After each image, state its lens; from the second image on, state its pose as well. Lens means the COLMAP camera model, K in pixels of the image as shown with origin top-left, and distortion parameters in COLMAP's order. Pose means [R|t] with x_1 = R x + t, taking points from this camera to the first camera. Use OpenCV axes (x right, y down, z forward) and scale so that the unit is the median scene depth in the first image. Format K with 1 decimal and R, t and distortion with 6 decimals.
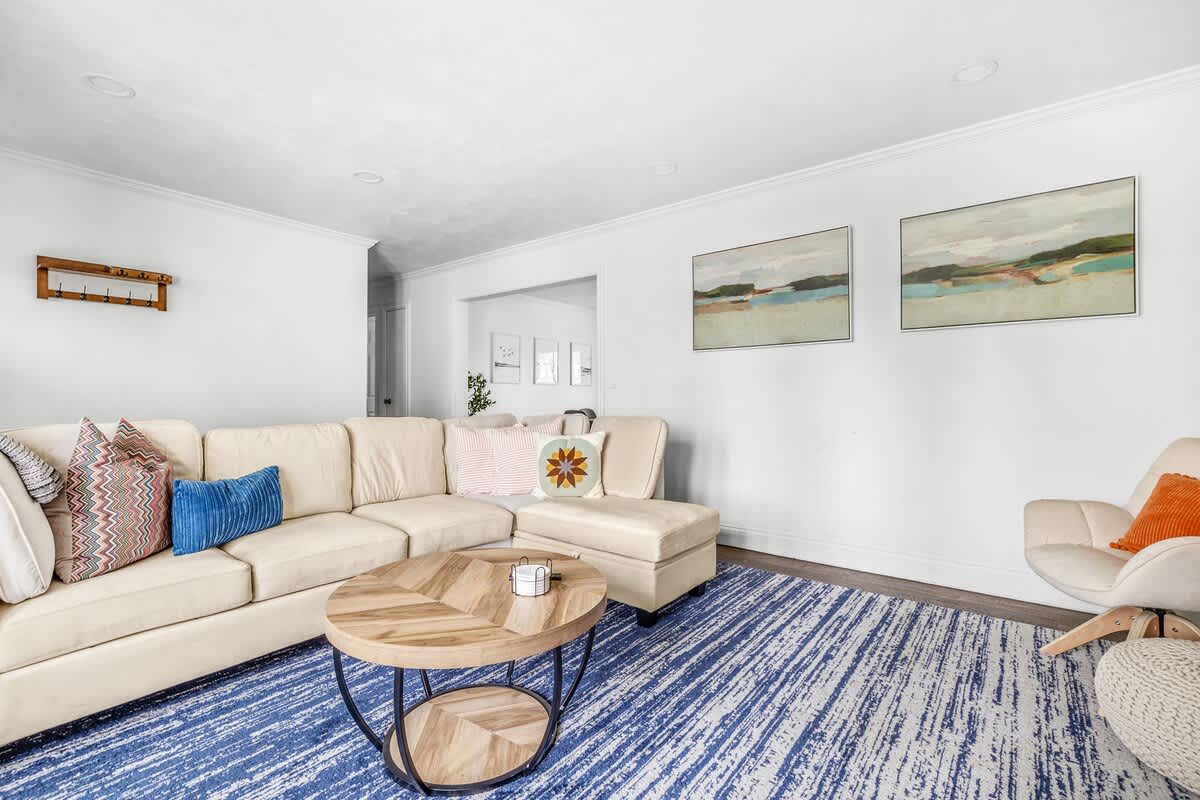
lens RADIAL K [[515.8, 0, 598.2], [0, 515.8, 403.6], [0, 0, 1]] dist [-0.001027, -0.000747]
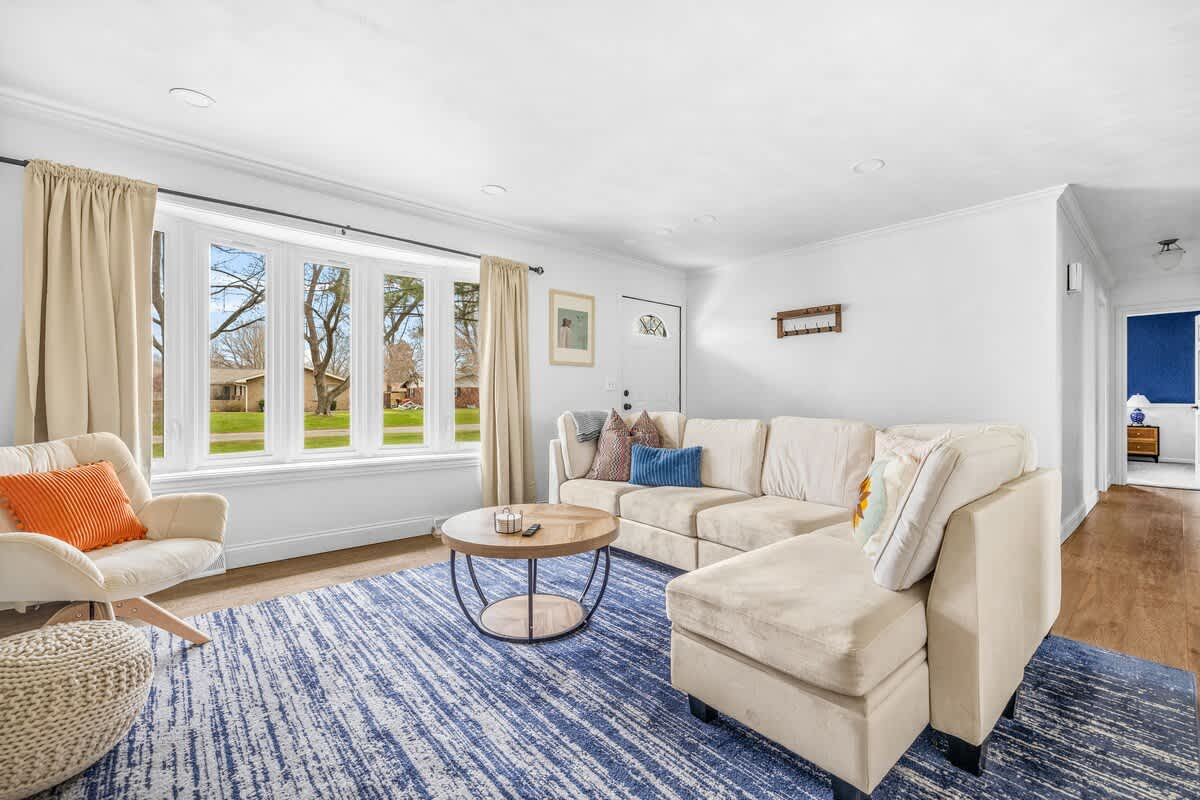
lens RADIAL K [[494.3, 0, 594.1], [0, 494.3, 399.4], [0, 0, 1]] dist [-0.009261, -0.000797]
pose [[-0.167489, -0.000004, -0.985874, 0.999000], [-0.014527, 0.999891, 0.002464, -0.007497], [0.985767, 0.014735, -0.167471, 1.213362]]
